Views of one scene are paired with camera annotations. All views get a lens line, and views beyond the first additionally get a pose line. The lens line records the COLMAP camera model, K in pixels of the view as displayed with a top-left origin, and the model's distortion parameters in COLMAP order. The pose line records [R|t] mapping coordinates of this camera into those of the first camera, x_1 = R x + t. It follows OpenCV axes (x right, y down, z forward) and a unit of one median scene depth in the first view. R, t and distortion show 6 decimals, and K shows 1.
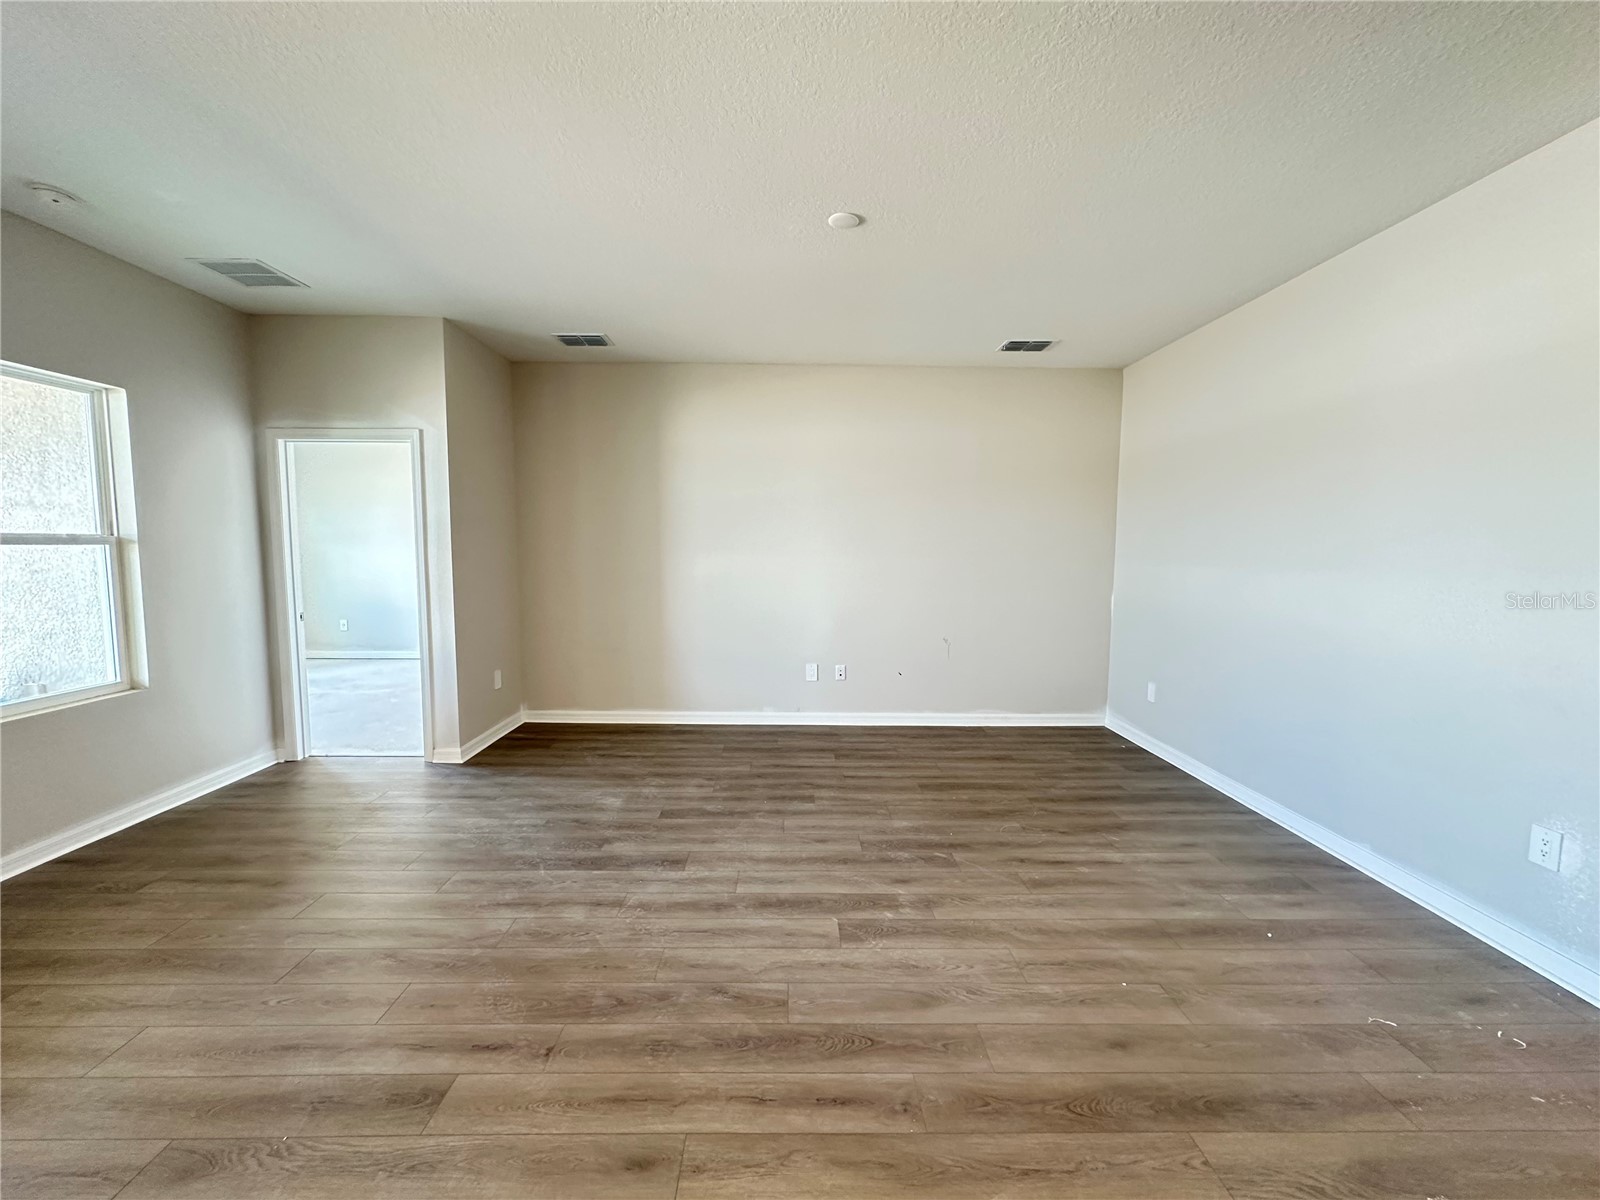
lens RADIAL K [[638.8, 0, 800.2], [0, 638.8, 599.9], [0, 0, 1]] dist [-0.004547, 0.001001]
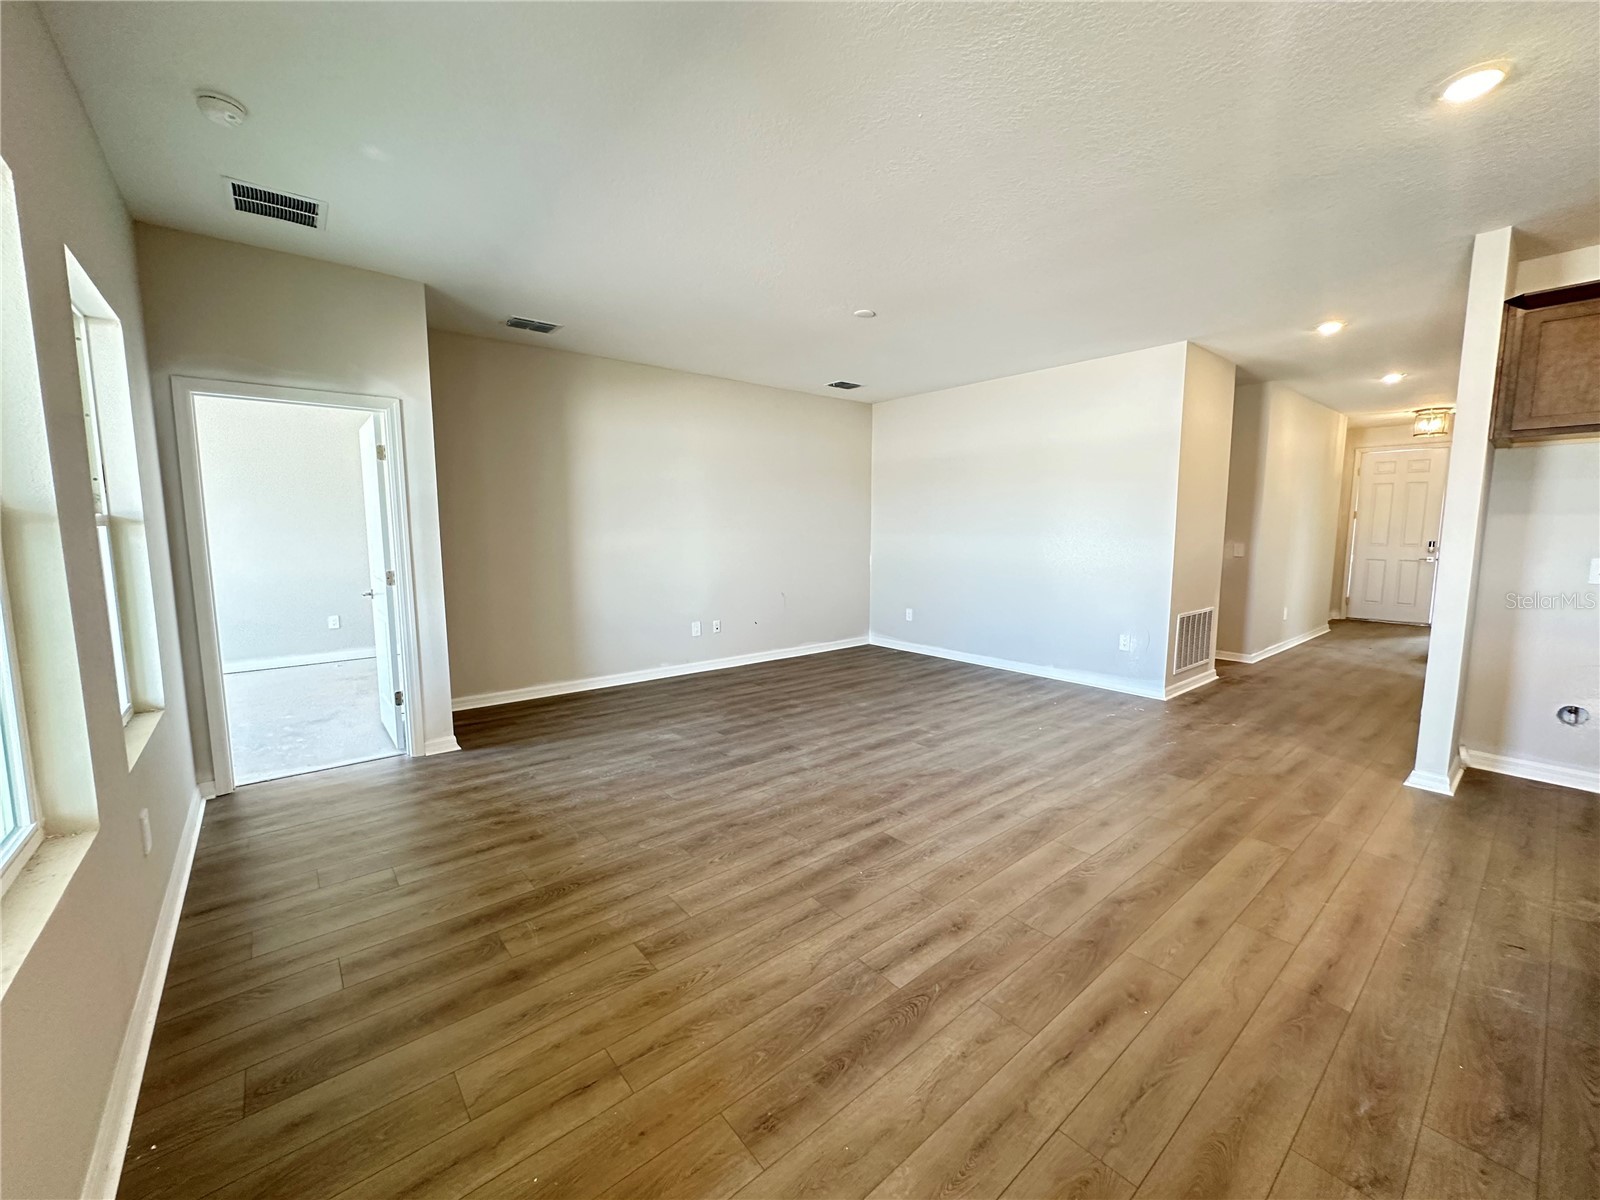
lens RADIAL K [[638.8, 0, 800.0], [0, 638.8, 599.4], [0, 0, 1]] dist [-0.004547, 0.001001]
pose [[0.778794, -0.078610, 0.622335, -0.880728], [0.059015, 0.996898, 0.052071, 0.009390], [-0.624498, -0.003825, 0.781017, -0.102290]]
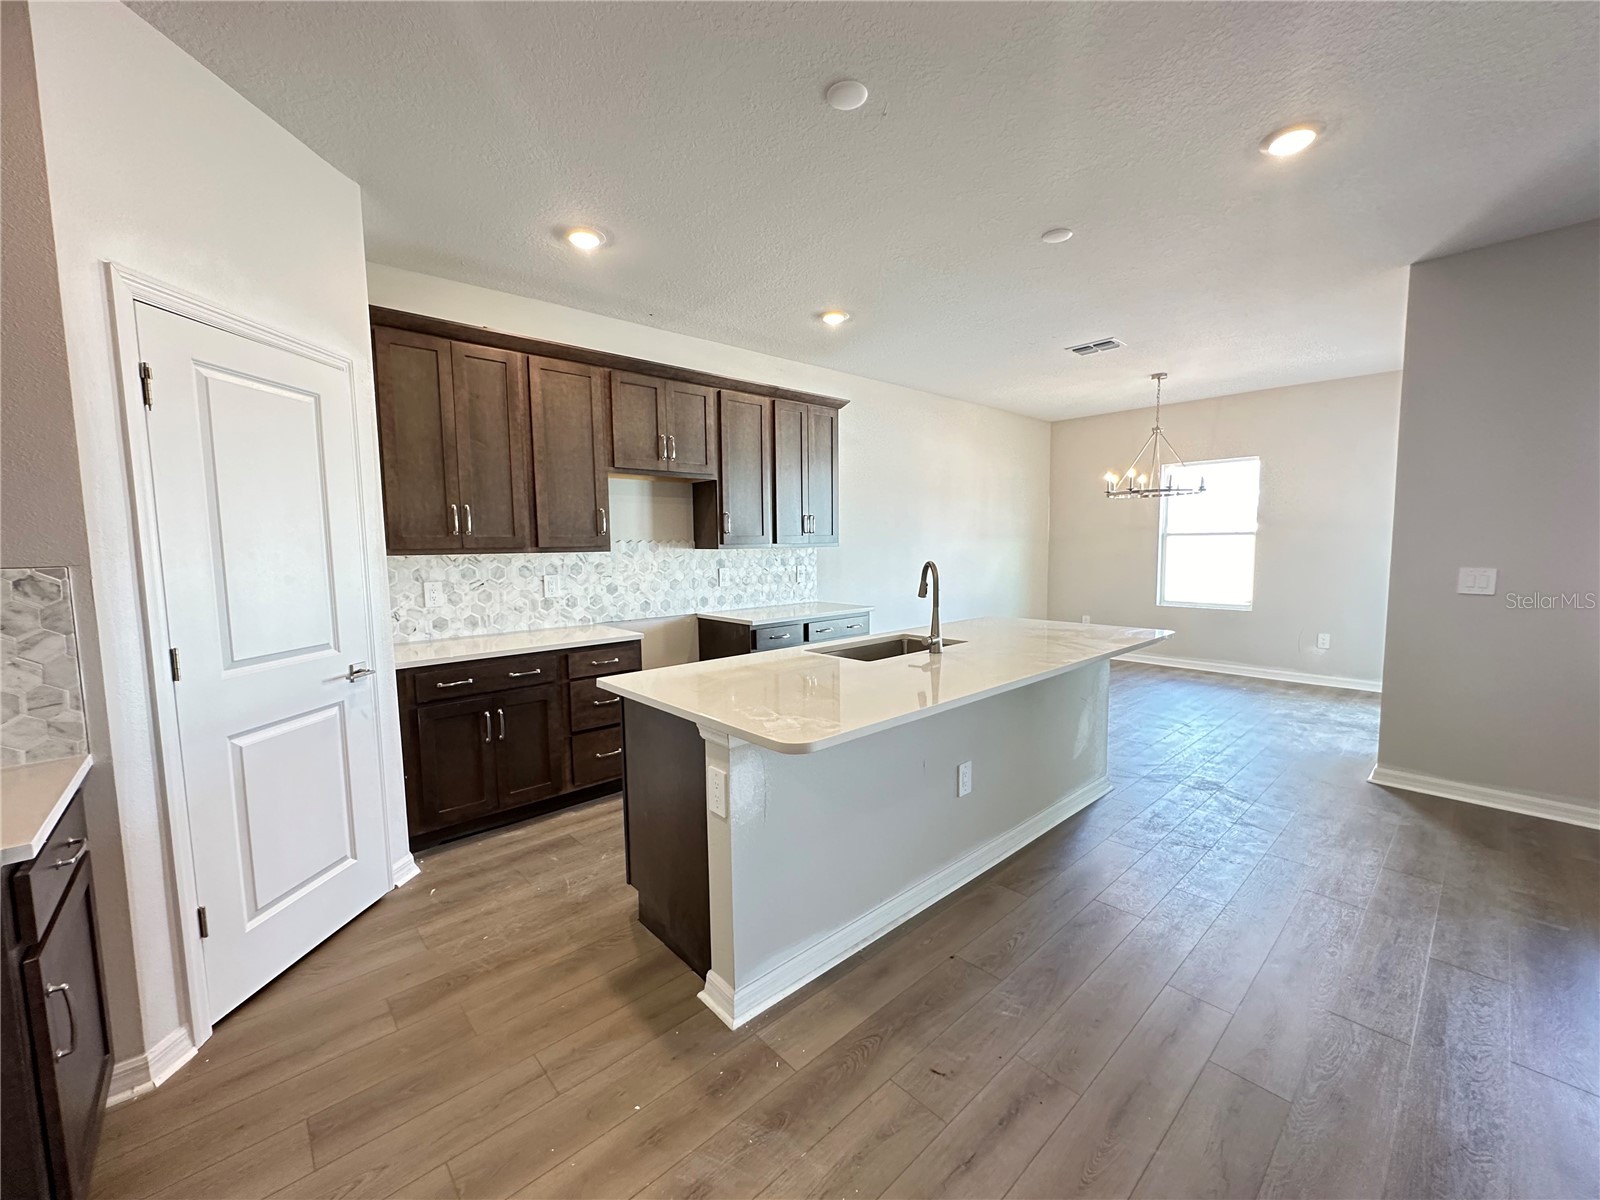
lens RADIAL K [[638.8, 0, 798.0], [0, 638.8, 600.2], [0, 0, 1]] dist [-0.004547, 0.001001]
pose [[-0.751985, 0.063217, -0.656141, 0.427099], [-0.047180, 0.987676, 0.149232, -0.007328], [0.657489, 0.143177, -0.739735, 0.190110]]
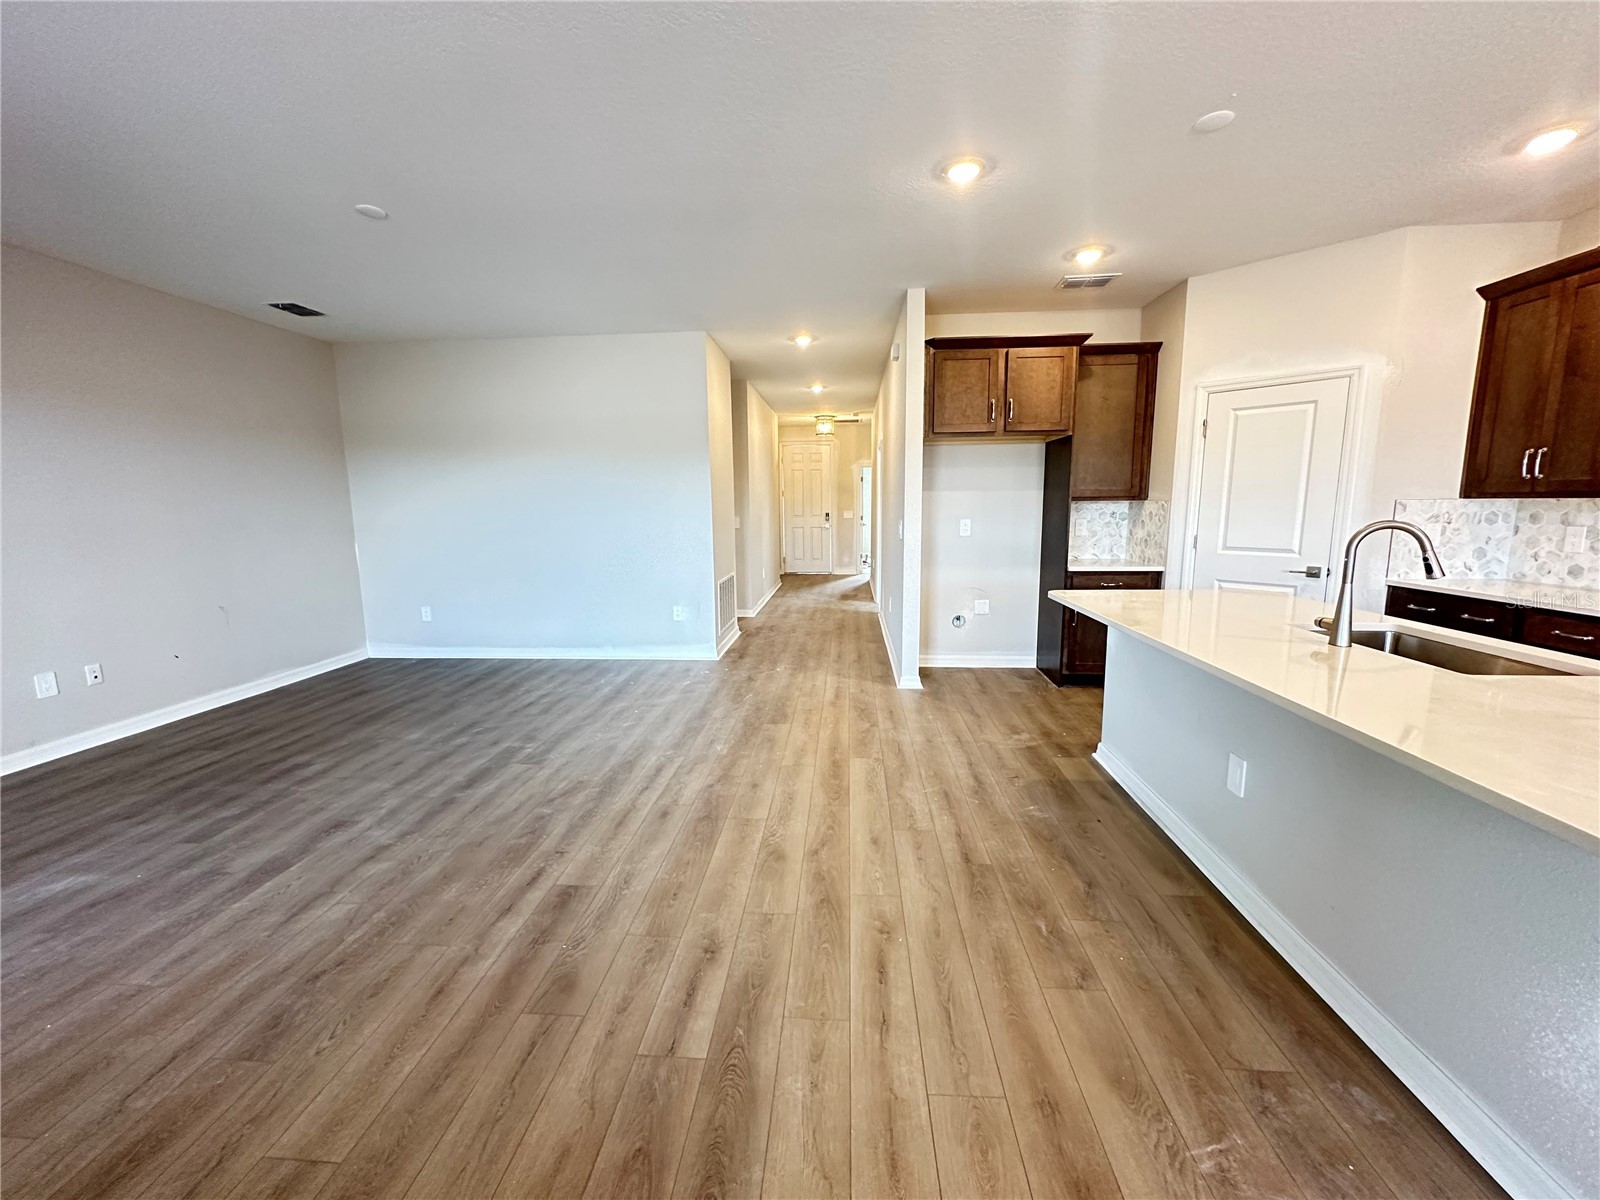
lens RADIAL K [[638.8, 0, 799.2], [0, 638.8, 599.3], [0, 0, 1]] dist [-0.004547, 0.001001]
pose [[0.089587, -0.156671, 0.983579, -0.888190], [0.095911, 0.984318, 0.148052, -0.006426], [-0.991350, 0.081073, 0.103208, 0.145565]]
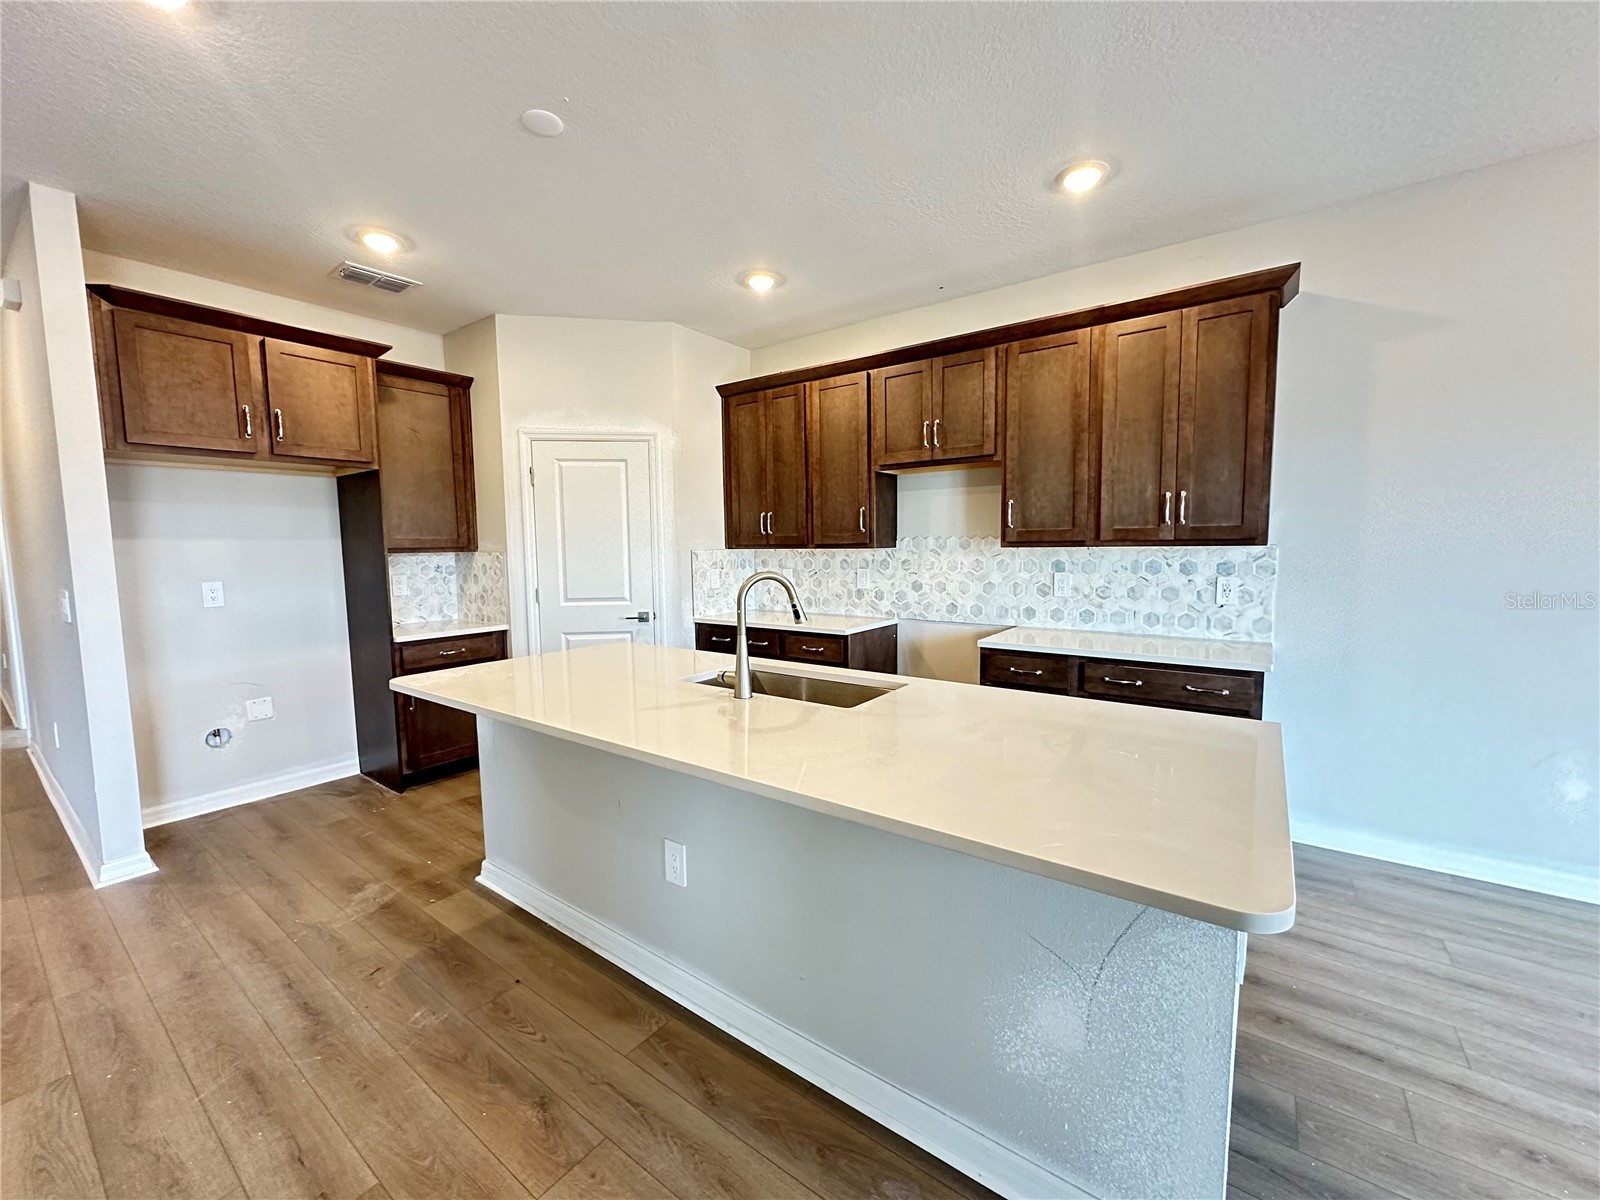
lens RADIAL K [[638.8, 0, 797.6], [0, 638.8, 599.8], [0, 0, 1]] dist [-0.004547, 0.001001]
pose [[-0.797712, -0.048897, 0.601053, -0.651211], [0.058549, 0.985718, 0.157896, -0.007128], [-0.600189, 0.161147, -0.783457, 0.128571]]
